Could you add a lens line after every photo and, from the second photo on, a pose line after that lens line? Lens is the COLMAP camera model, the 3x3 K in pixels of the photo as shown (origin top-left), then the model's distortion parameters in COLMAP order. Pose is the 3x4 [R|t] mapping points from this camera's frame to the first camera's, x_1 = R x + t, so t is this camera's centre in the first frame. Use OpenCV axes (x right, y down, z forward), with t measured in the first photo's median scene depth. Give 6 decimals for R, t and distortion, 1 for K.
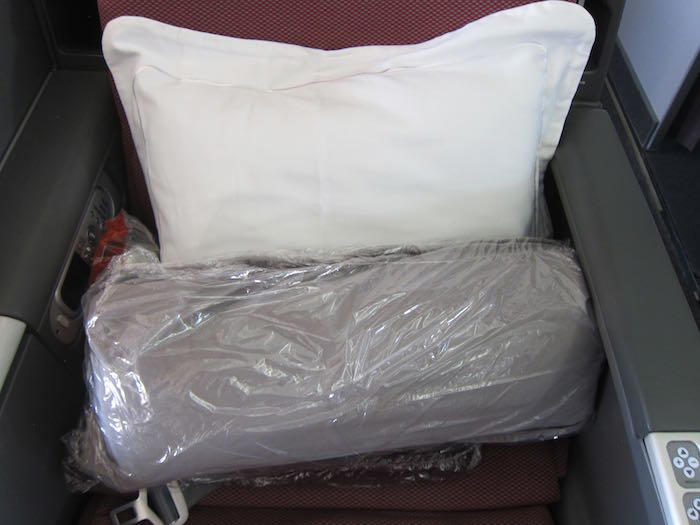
lens RADIAL K [[585.1, 0, 350.0], [0, 585.1, 262.5], [0, 0, 1]] dist [-0.045875, -0.001957]
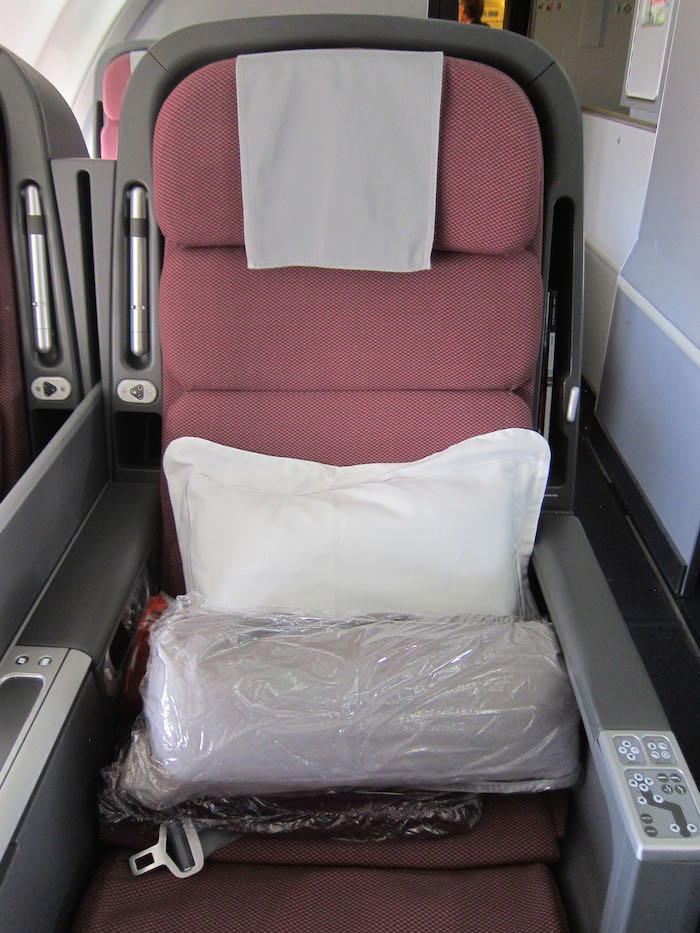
lens RADIAL K [[779.9, 0, 350.0], [0, 779.9, 466.5], [0, 0, 1]] dist [-0.045875, -0.001957]
pose [[0.999947, 0.005388, -0.008813, -0.004011], [-0.008542, 0.911055, -0.412196, 0.348446], [0.005808, 0.412249, 0.911053, -0.562354]]
